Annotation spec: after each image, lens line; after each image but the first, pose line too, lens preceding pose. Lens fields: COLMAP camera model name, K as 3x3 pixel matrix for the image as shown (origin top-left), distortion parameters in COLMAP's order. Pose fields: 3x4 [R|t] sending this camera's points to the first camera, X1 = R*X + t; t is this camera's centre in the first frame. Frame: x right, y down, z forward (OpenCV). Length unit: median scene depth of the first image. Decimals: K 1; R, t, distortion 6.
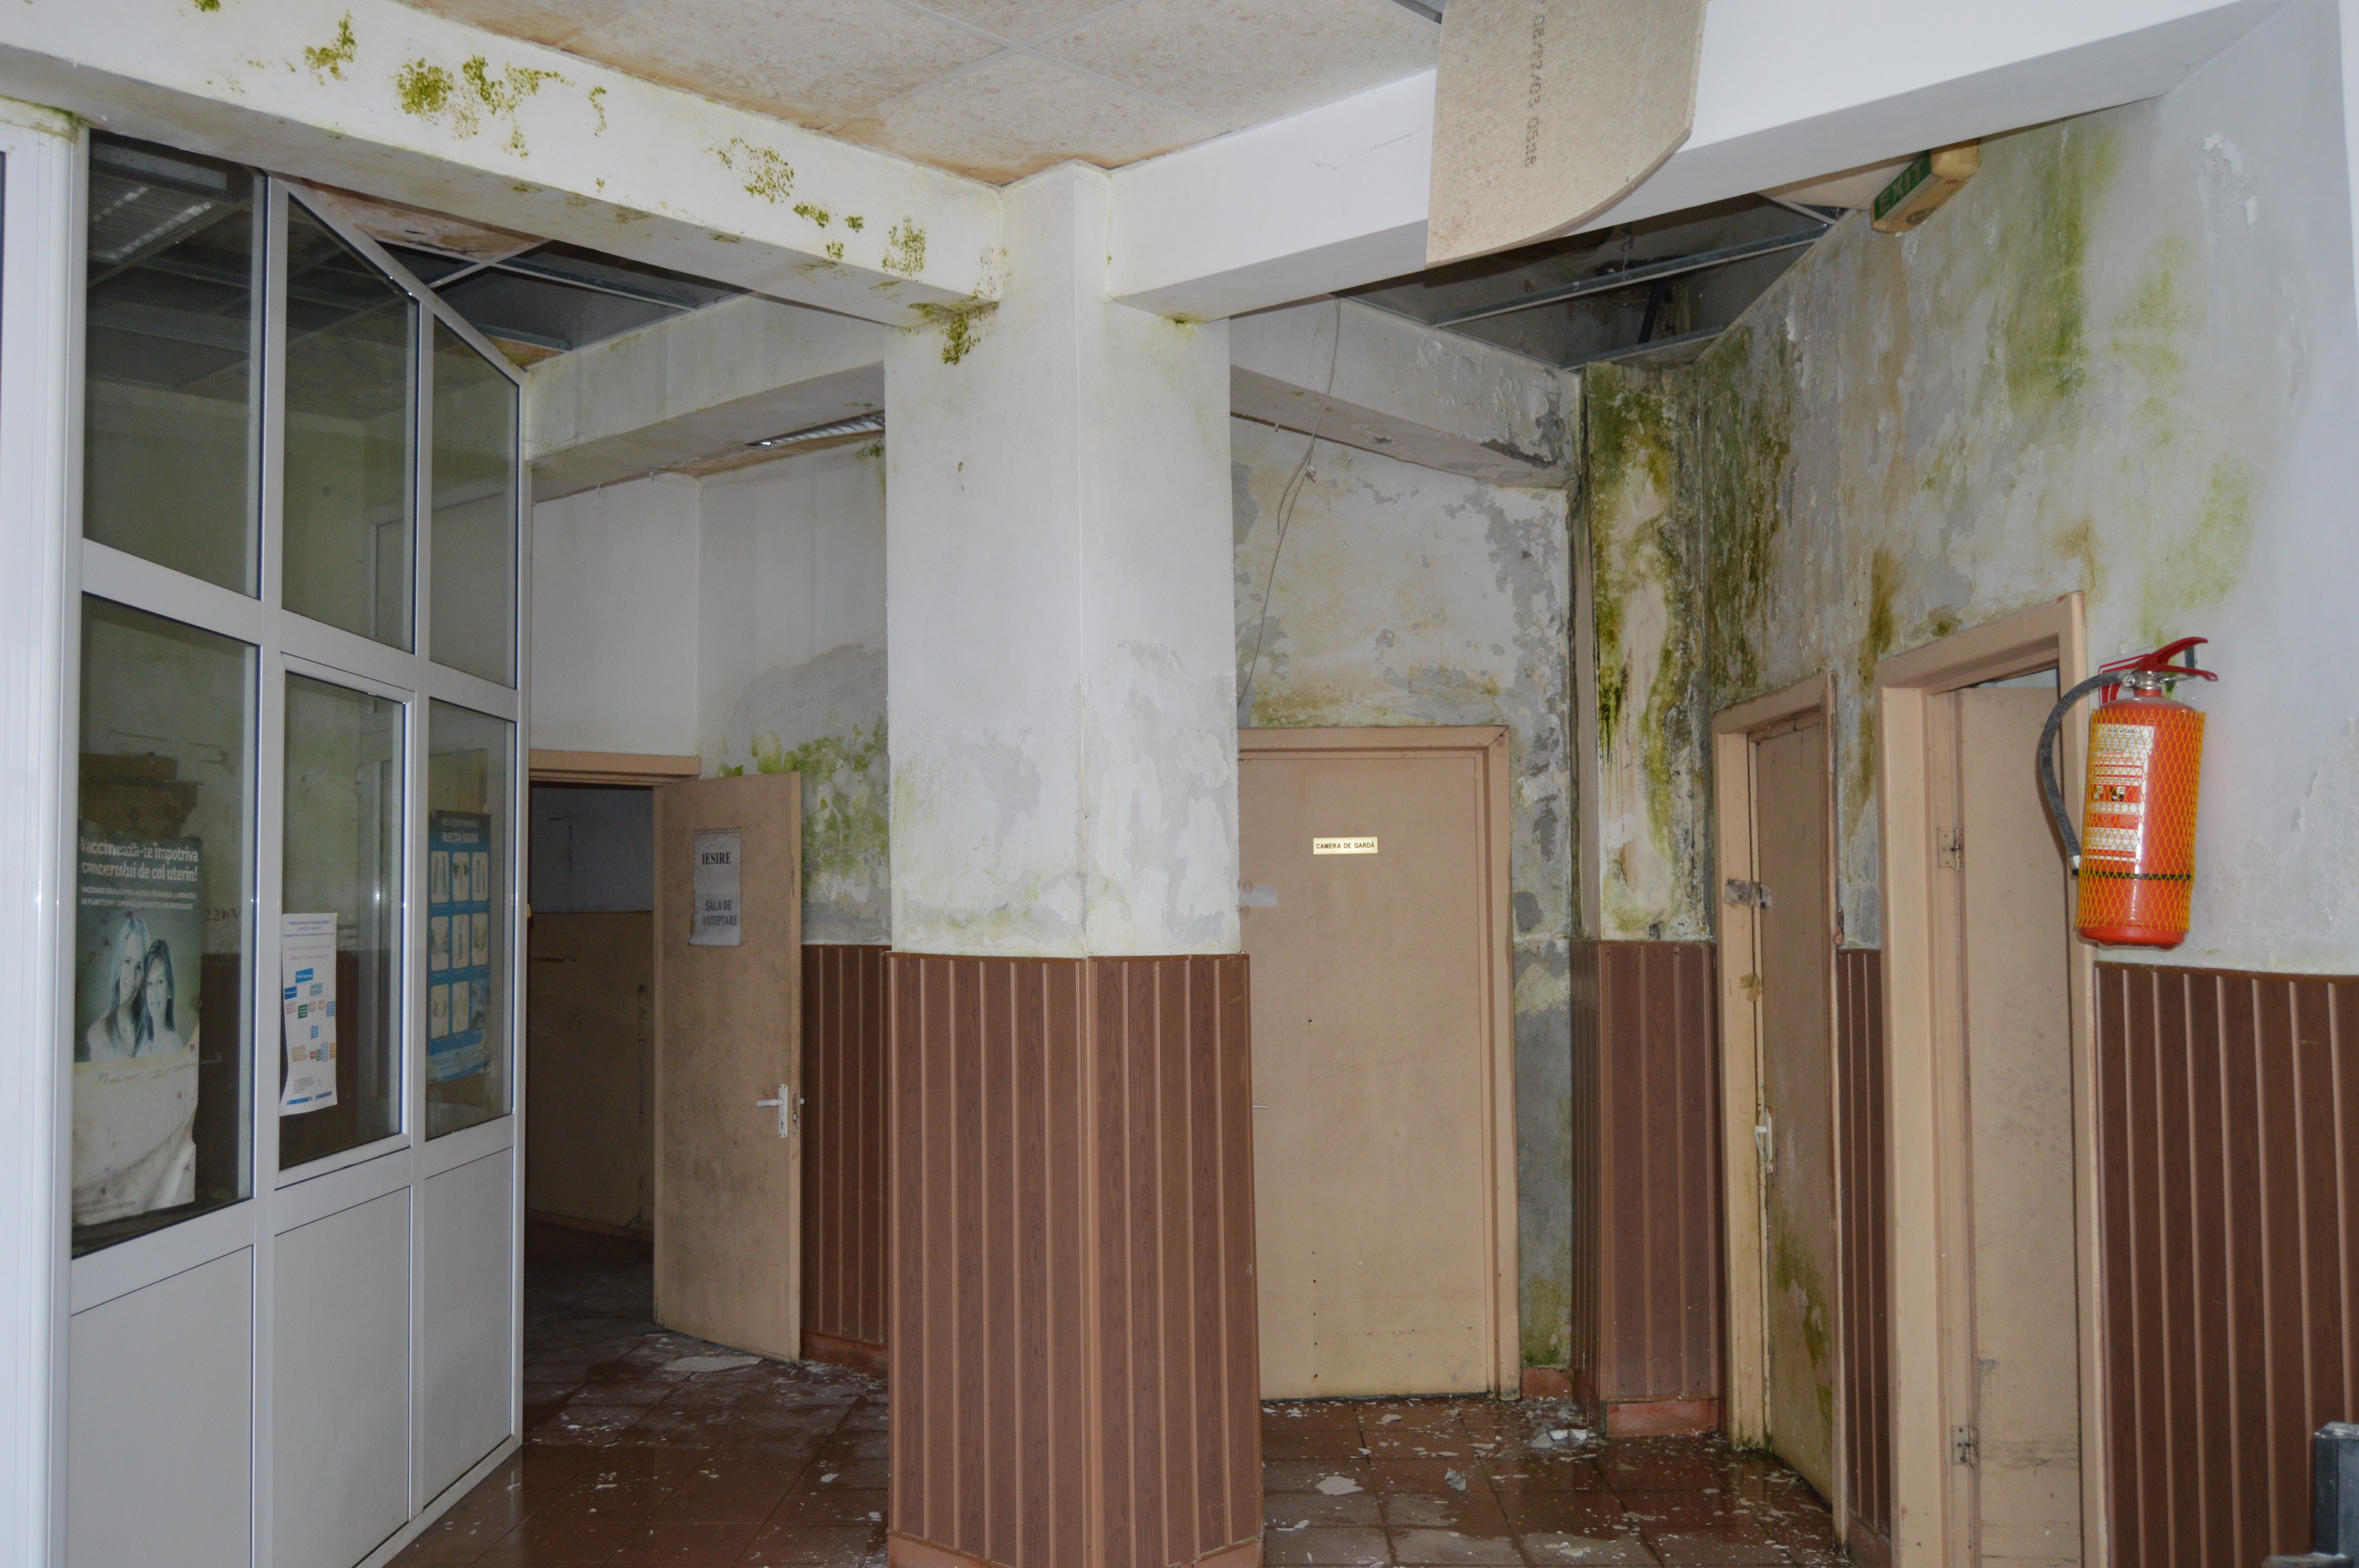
lens RADIAL K [[2059.0, 0, 1179.8], [0, 2059.0, 782.5], [0, 0, 1]] dist [-0.015082, -0.013352]
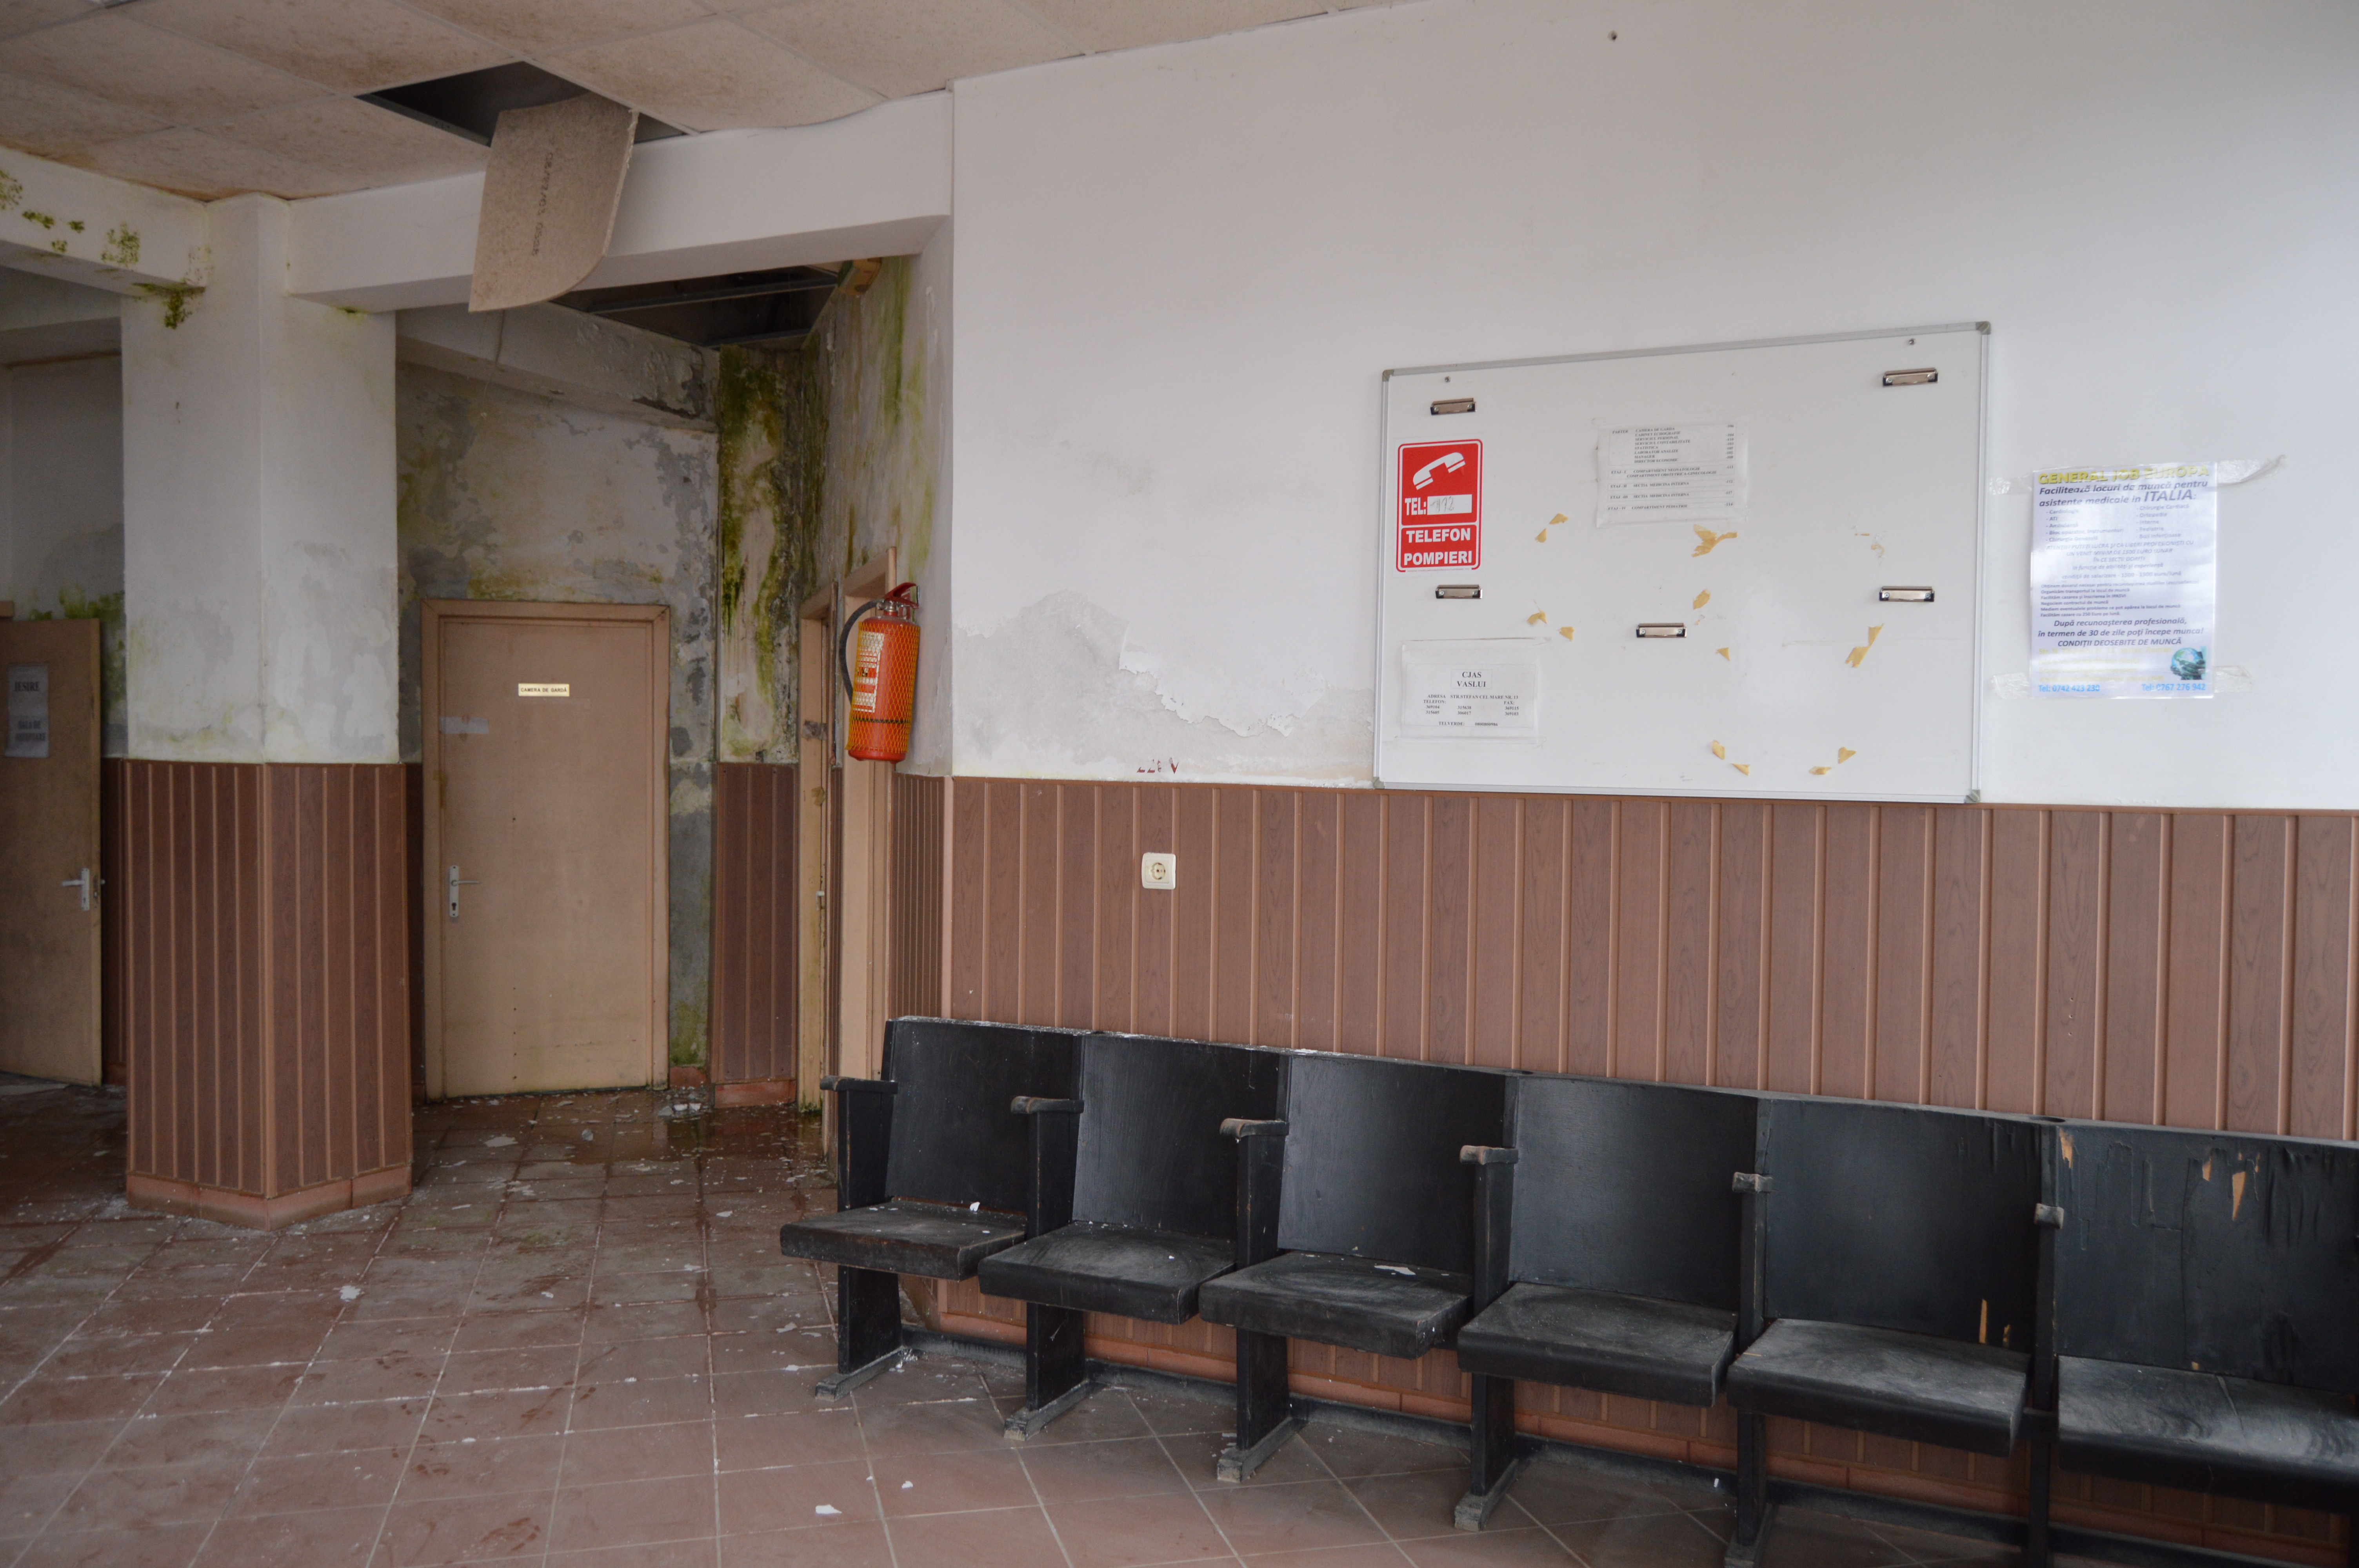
lens RADIAL K [[1848.6, 0, 1179.6], [0, 1848.6, 790.9], [0, 0, 1]] dist [-0.013987, 0.010195]
pose [[0.958129, 0.011834, 0.286091, 0.144304], [-0.035675, 0.996294, 0.078264, -0.013868], [-0.284105, -0.085193, 0.955001, -0.298684]]
